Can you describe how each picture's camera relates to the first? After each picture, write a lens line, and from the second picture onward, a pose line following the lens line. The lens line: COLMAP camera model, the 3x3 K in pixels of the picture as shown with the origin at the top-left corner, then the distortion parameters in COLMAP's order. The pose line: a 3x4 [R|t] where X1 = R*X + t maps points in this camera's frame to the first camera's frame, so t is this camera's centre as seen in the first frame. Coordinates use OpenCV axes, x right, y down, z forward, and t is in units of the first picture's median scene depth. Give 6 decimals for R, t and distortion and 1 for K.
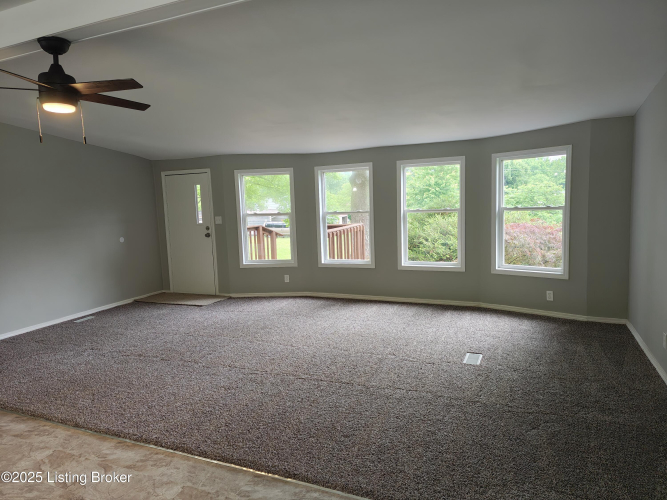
lens RADIAL K [[451.1, 0, 330.8], [0, 451.1, 248.8], [0, 0, 1]] dist [0.042197, -0.028490]
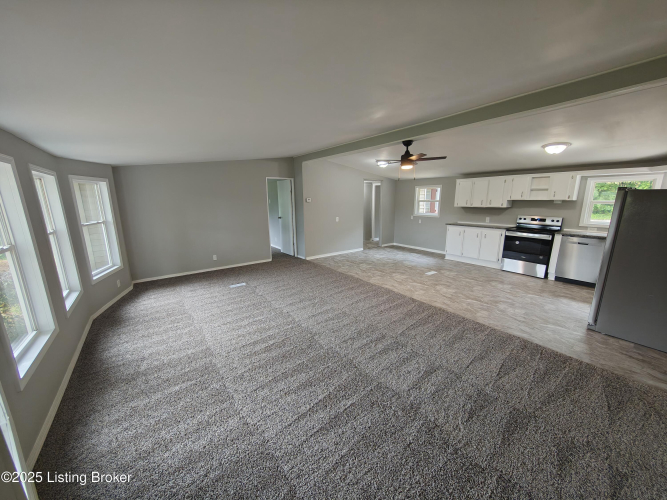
lens RADIAL K [[250.9, 0, 333.9], [0, 250.9, 249.2], [0, 0, 1]] dist [-0.002598, 0.000586]
pose [[-0.869811, -0.053800, 0.490443, -0.416551], [0.098861, 0.954873, 0.280080, -0.130961], [-0.483379, 0.292102, -0.825240, 1.100583]]
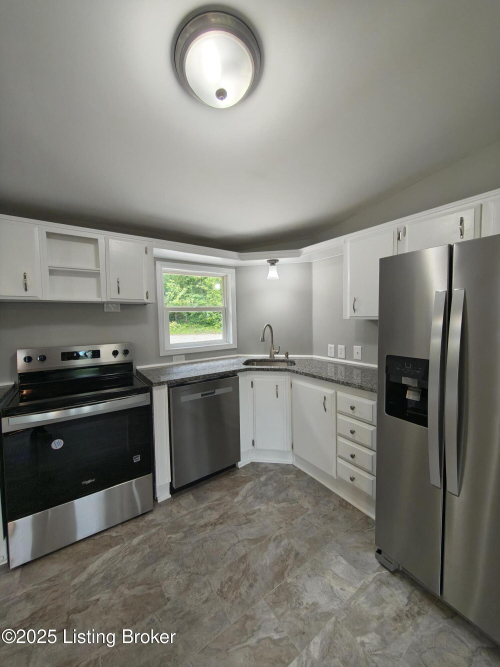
lens RADIAL K [[250.9, 0, 253.0], [0, 250.9, 328.9], [0, 0, 1]] dist [-0.002598, 0.000586]
pose [[-0.513643, 0.092928, -0.852957, -0.442721], [-0.063054, 0.987341, 0.145539, -0.008423], [0.855684, 0.128538, -0.501282, 0.354861]]
